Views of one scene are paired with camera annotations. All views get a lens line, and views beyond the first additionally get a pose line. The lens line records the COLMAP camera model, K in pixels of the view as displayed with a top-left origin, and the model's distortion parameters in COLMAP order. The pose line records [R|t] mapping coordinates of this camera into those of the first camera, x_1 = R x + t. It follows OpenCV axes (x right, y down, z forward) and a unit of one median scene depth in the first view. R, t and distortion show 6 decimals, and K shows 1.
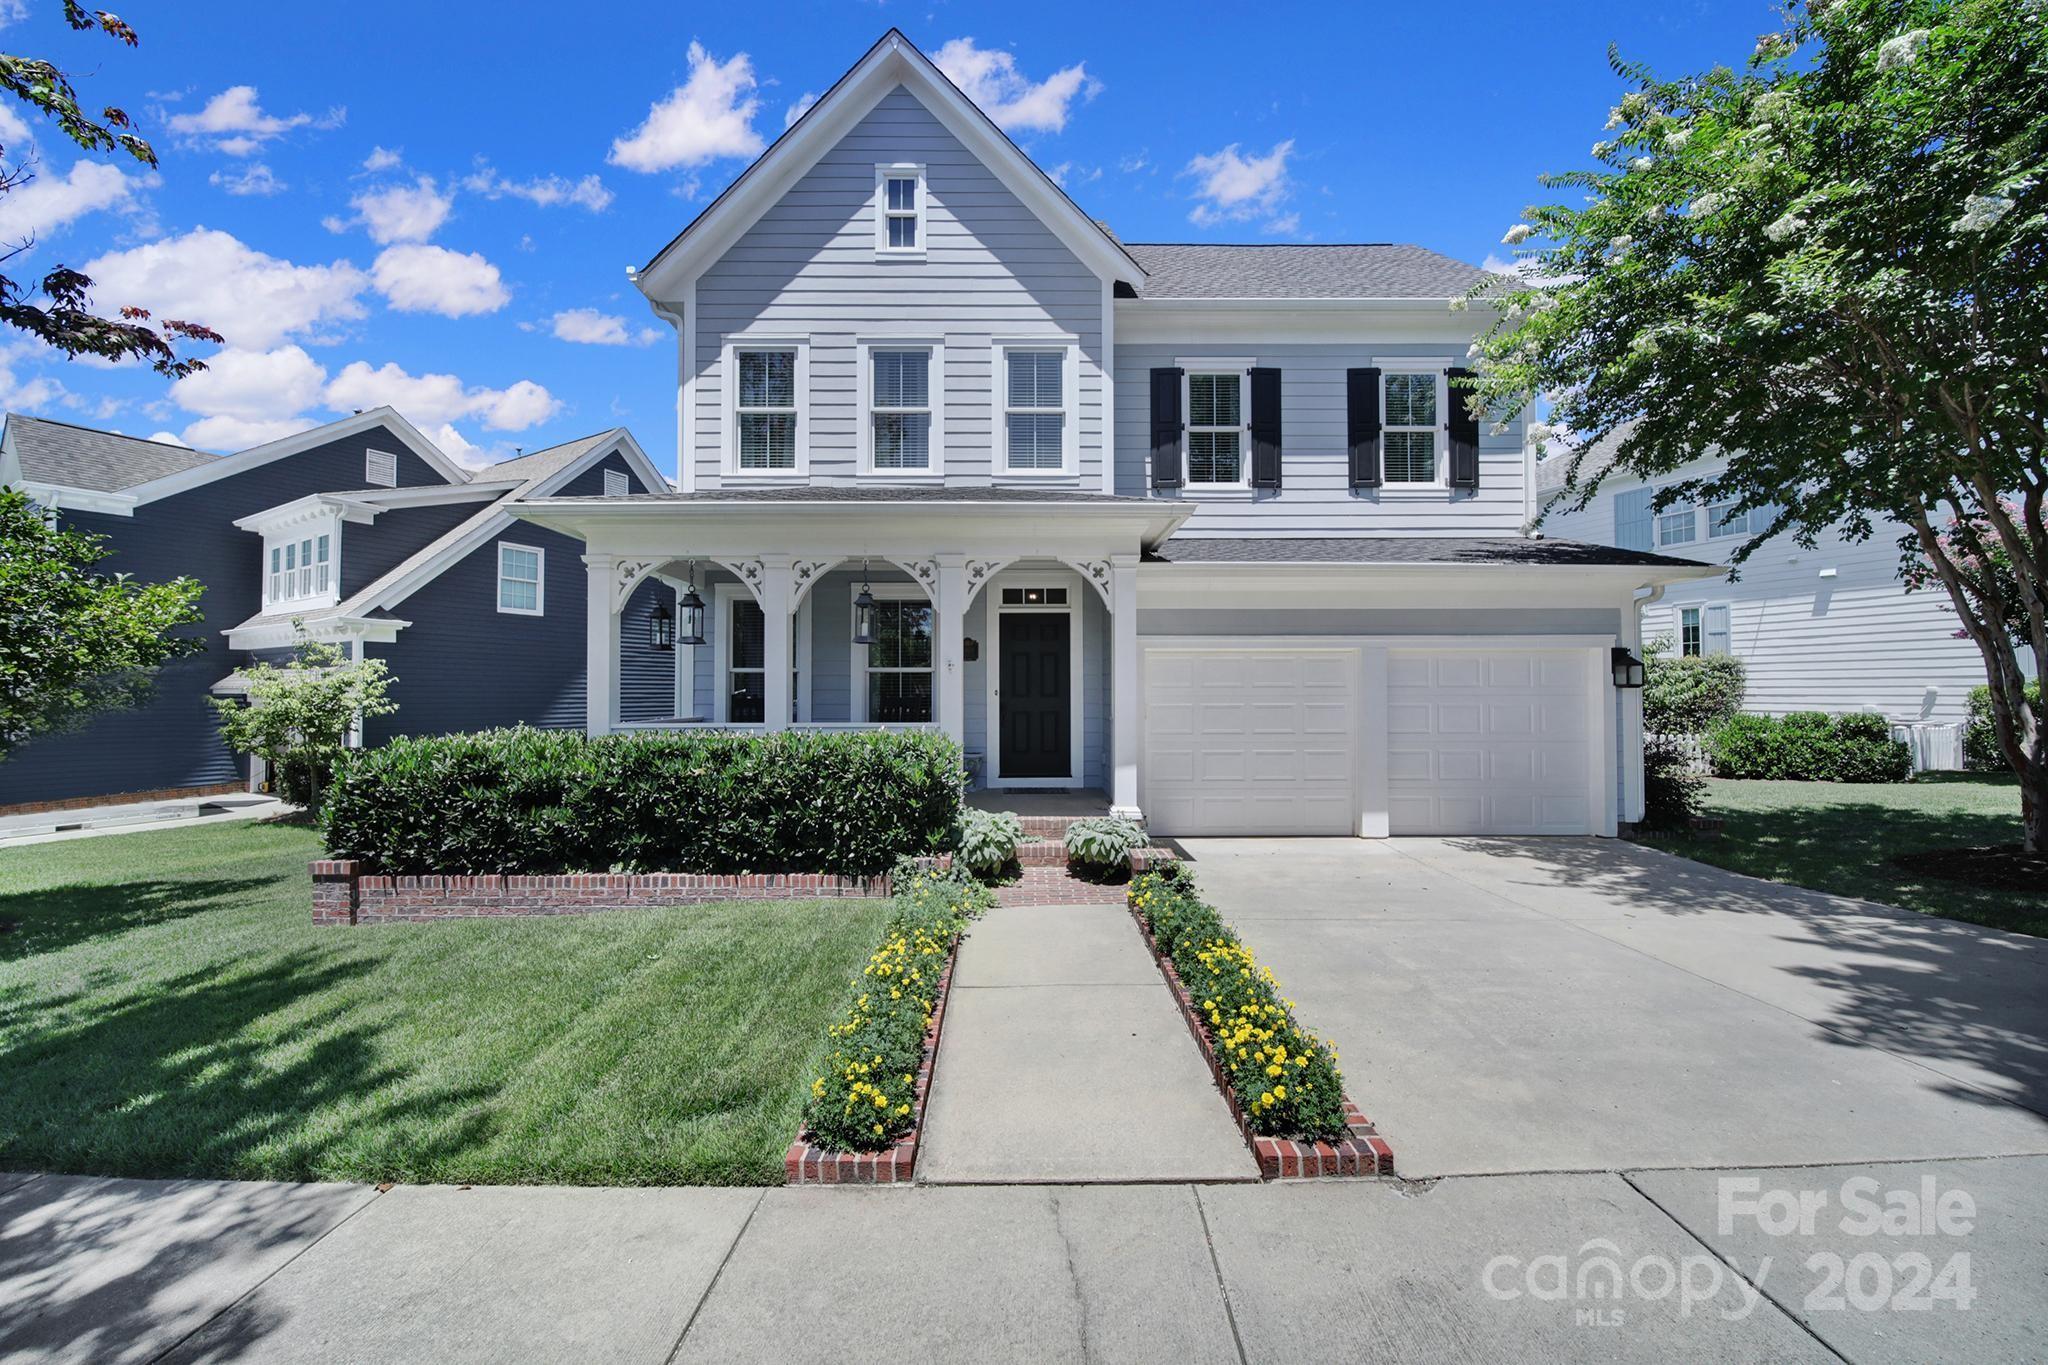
lens RADIAL K [[721.7, 0, 1016.6], [0, 721.7, 676.7], [0, 0, 1]] dist [-0.000899, -0.000331]
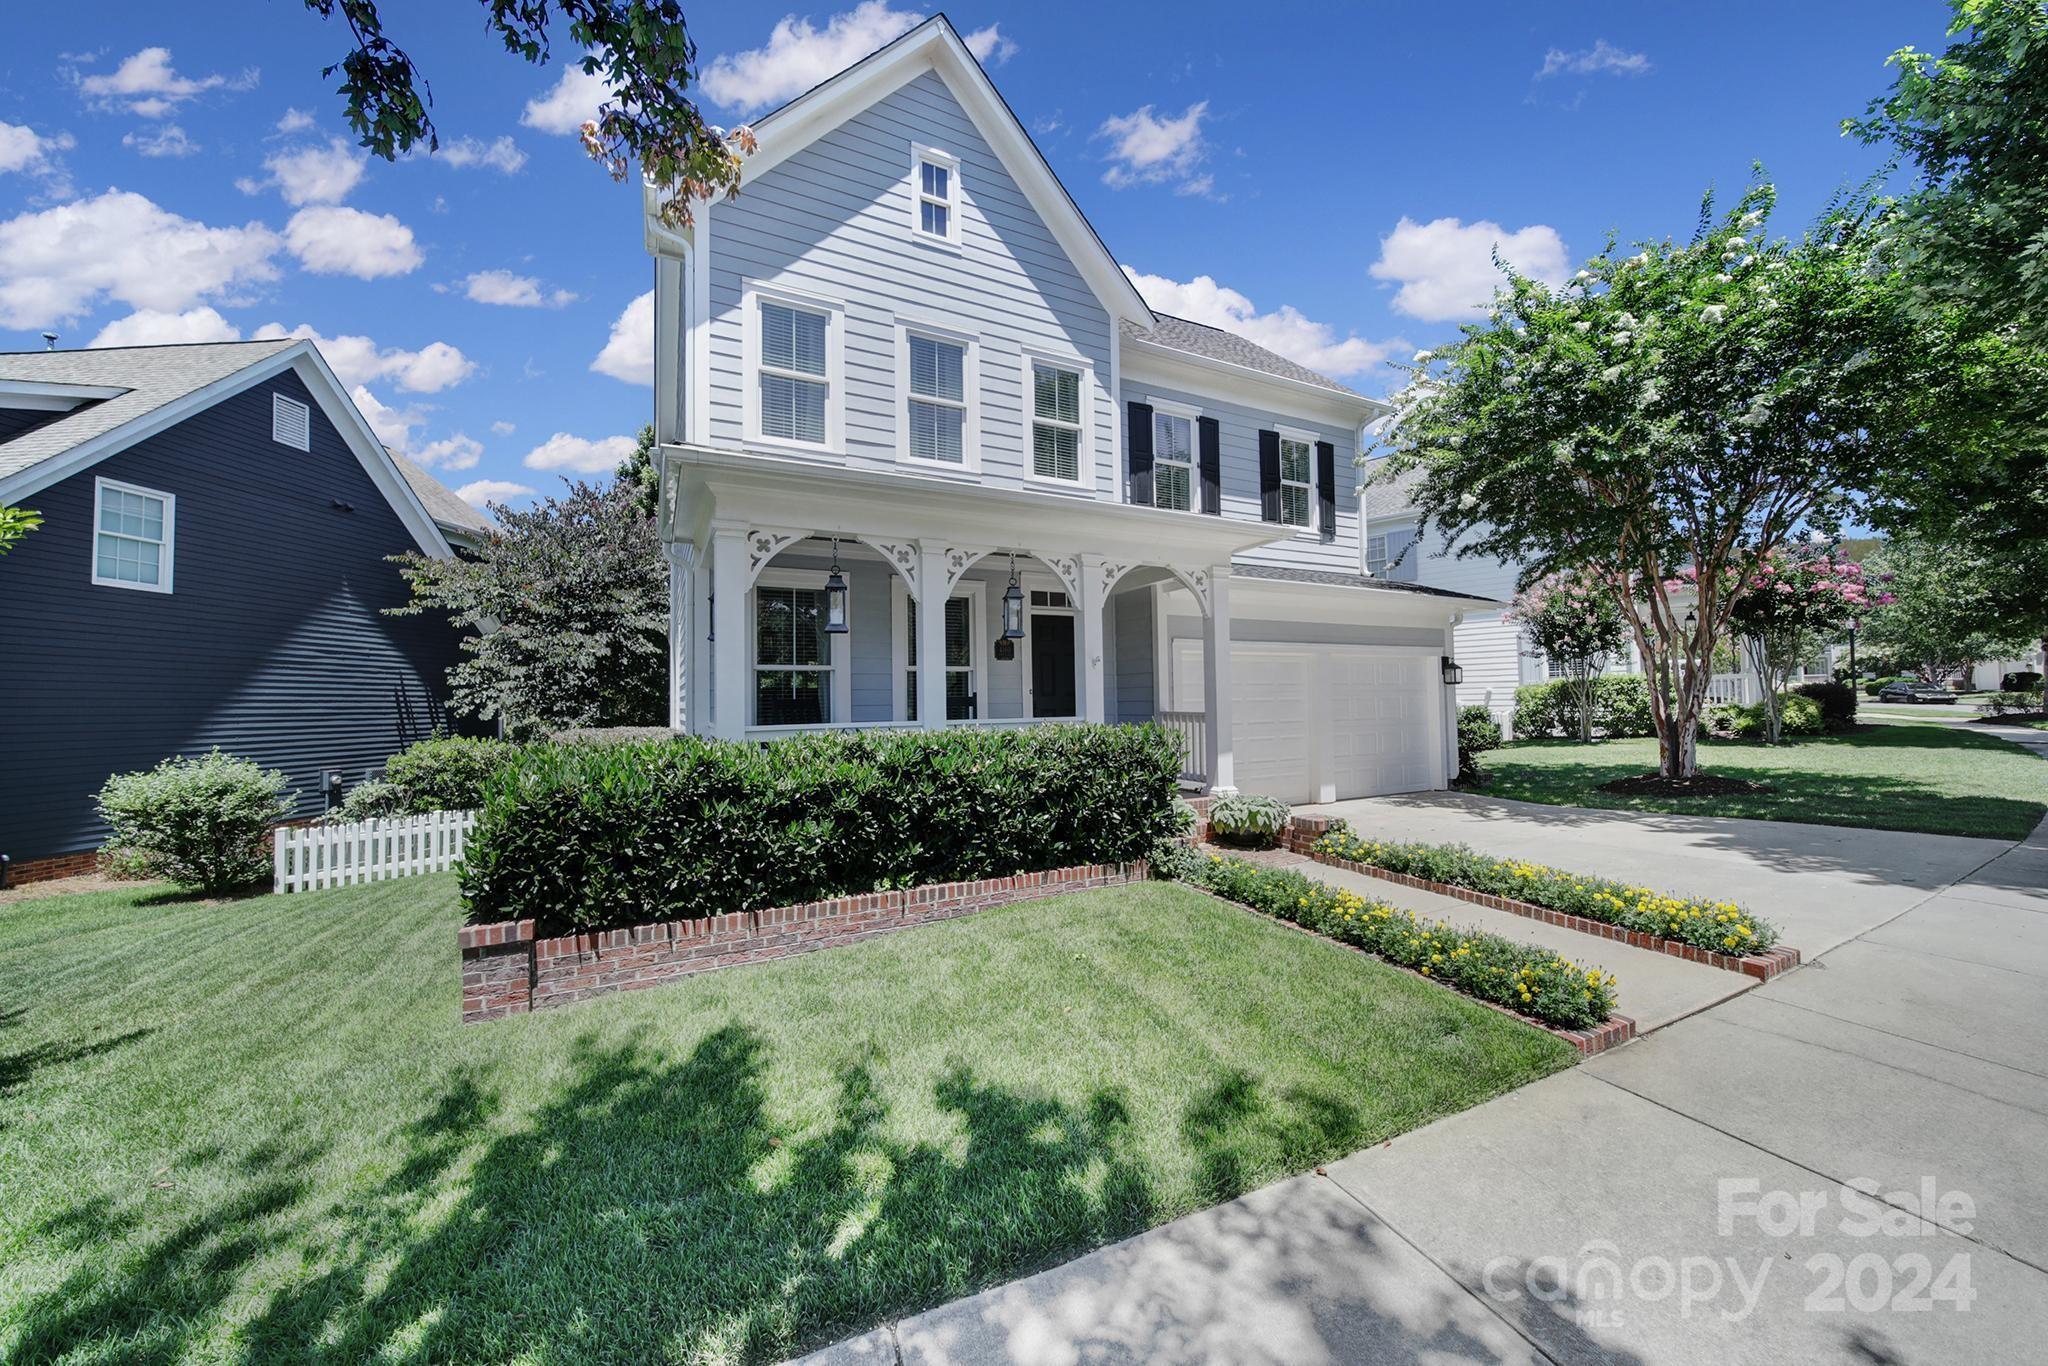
lens RADIAL K [[721.7, 0, 1016.6], [0, 721.7, 677.2], [0, 0, 1]] dist [-0.000899, -0.000331]
pose [[0.895092, 0.003401, 0.445869, -0.500384], [0.005279, 0.999820, -0.018222, 0.020078], [-0.445850, 0.018664, 0.894913, 0.092800]]
